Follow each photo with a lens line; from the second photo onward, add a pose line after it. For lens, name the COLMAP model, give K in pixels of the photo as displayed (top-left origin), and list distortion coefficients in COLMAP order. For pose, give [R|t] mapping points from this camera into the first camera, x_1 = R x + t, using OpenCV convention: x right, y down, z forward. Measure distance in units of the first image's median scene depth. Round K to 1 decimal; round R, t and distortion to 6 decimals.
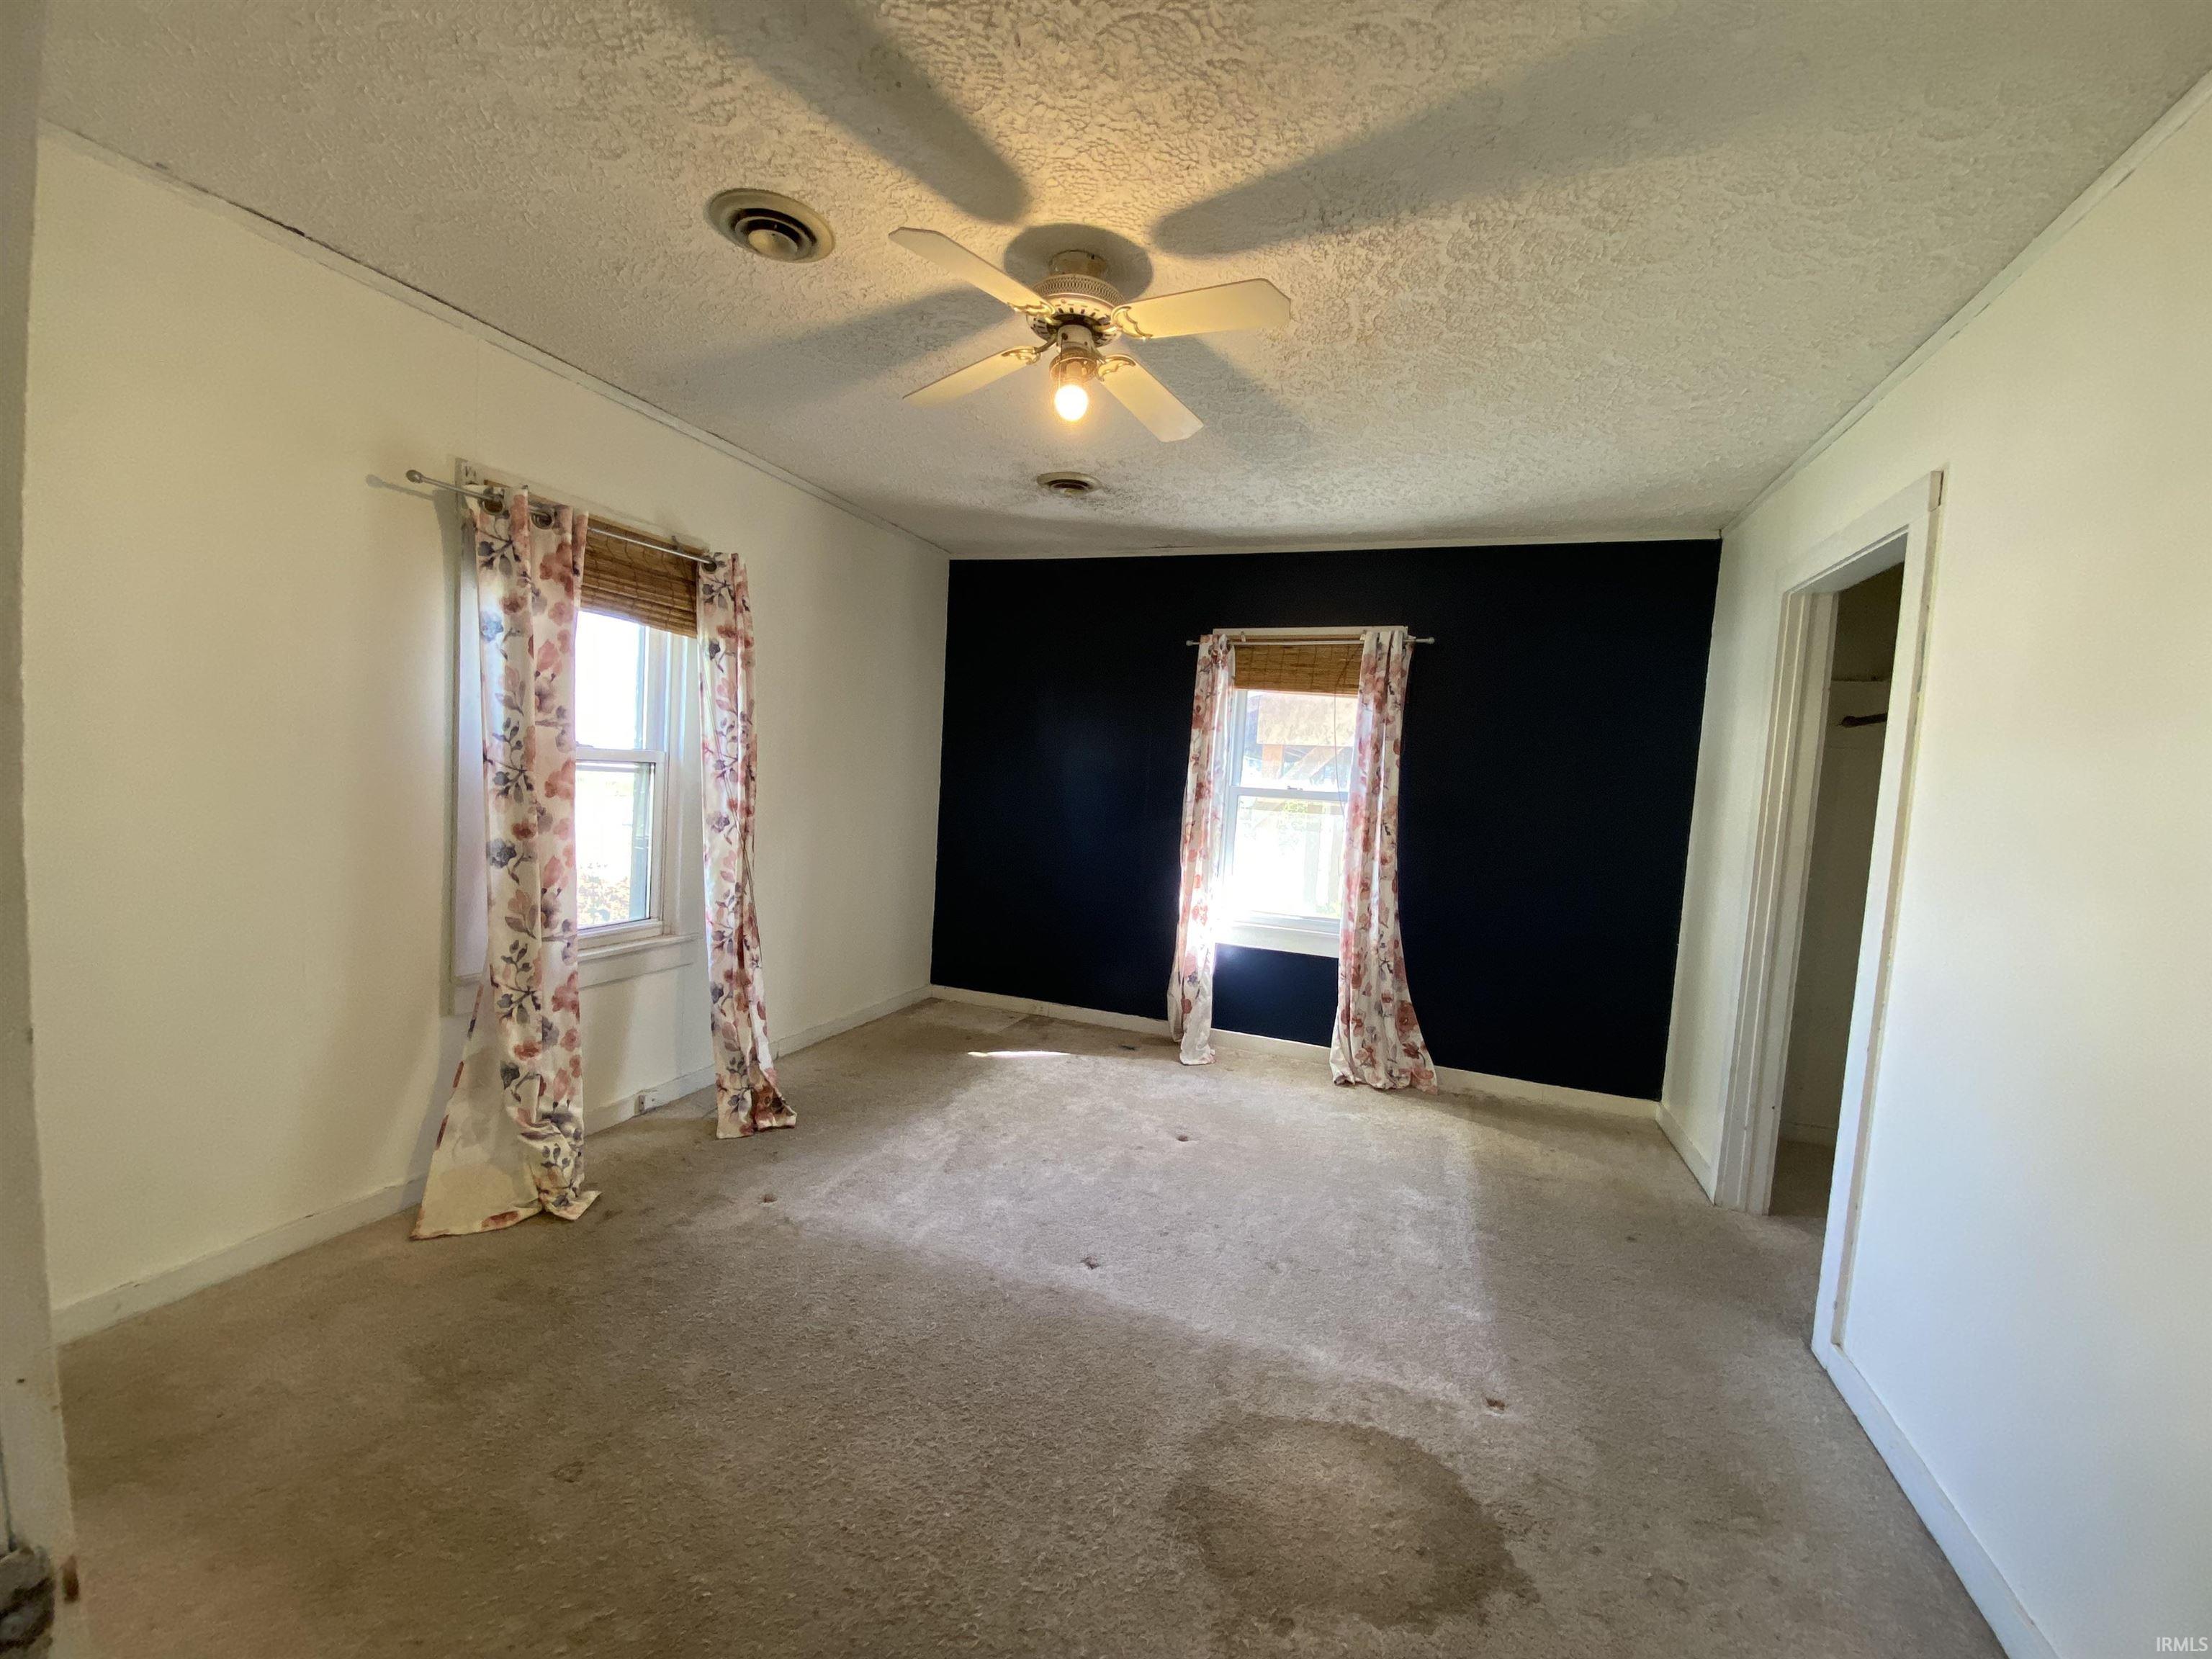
lens RADIAL K [[891.9, 0, 1102.0], [0, 891.9, 835.9], [0, 0, 1]] dist [0.064421, -0.048991]
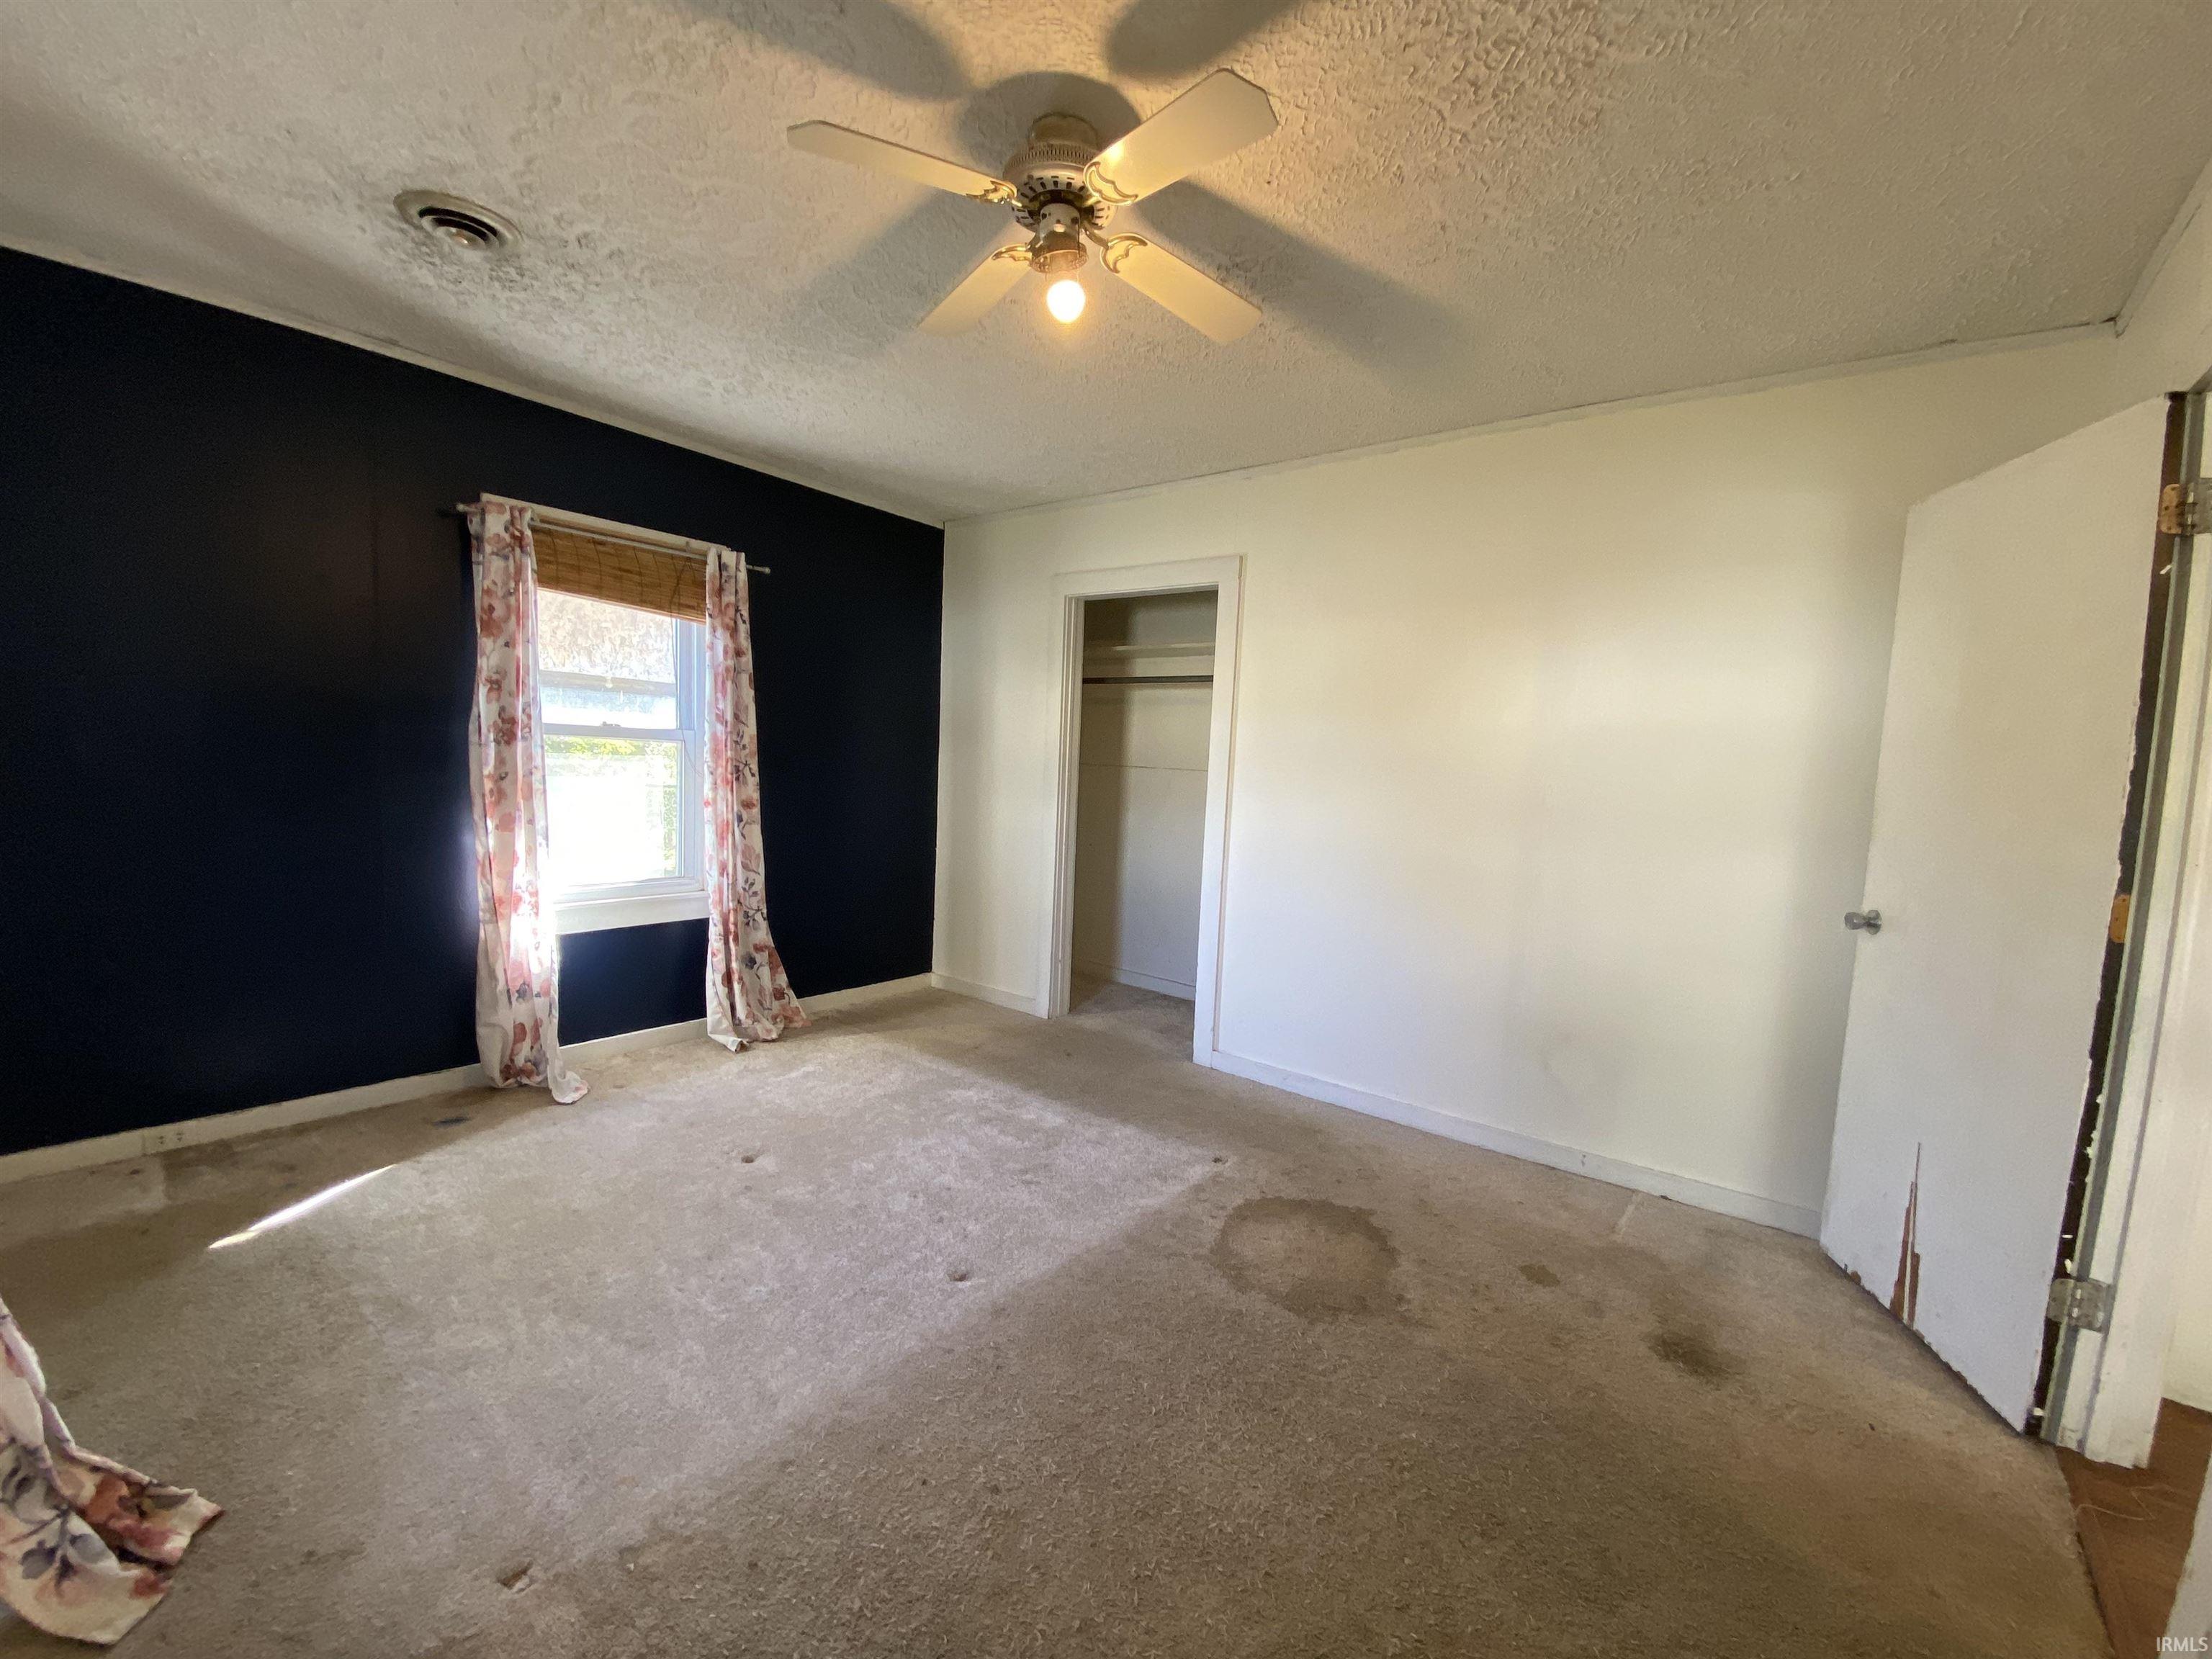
lens RADIAL K [[892.3, 0, 1104.9], [0, 892.3, 839.1], [0, 0, 1]] dist [0.034595, -0.030499]
pose [[0.307942, -0.127864, 0.942774, -0.456452], [0.036328, 0.991785, 0.122645, -0.037368], [-0.950711, -0.003519, 0.310058, 0.358531]]
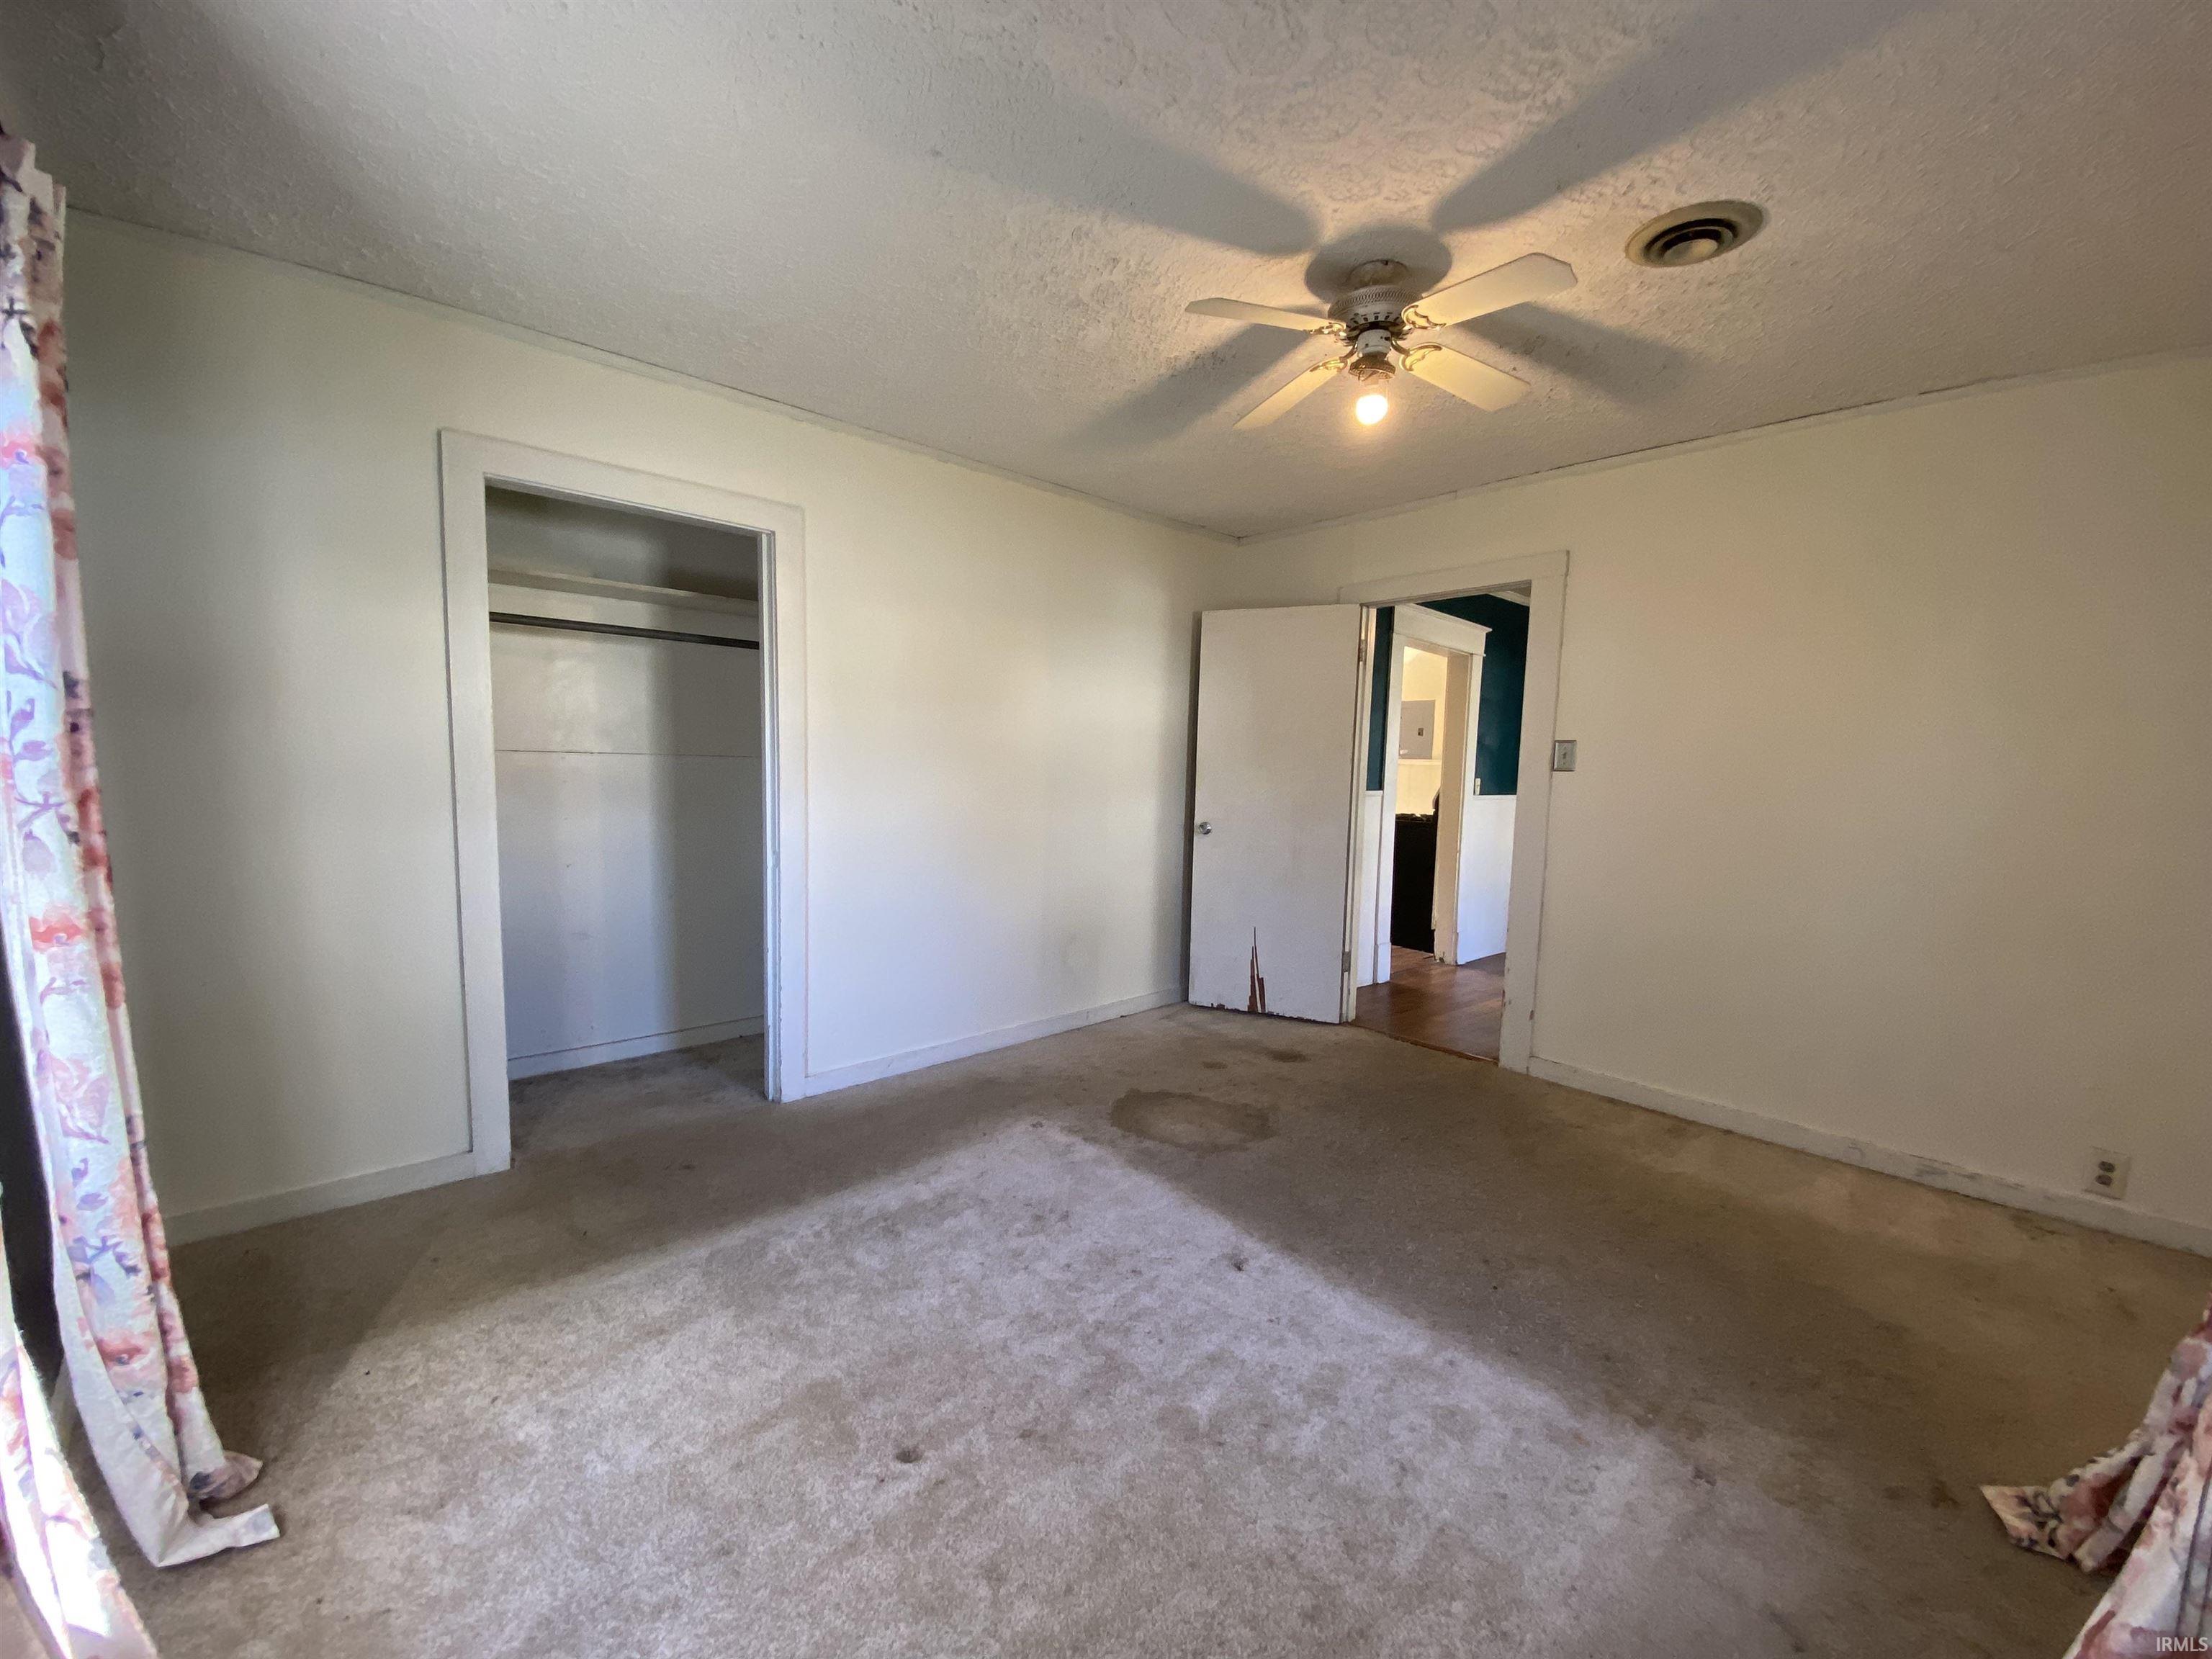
lens RADIAL K [[892.3, 0, 1104.9], [0, 892.3, 839.1], [0, 0, 1]] dist [0.034595, -0.030499]
pose [[-0.886266, -0.126660, 0.445521, -0.150895], [-0.049795, 0.982364, 0.180224, -0.075484], [-0.460491, 0.137542, -0.876944, 1.107332]]
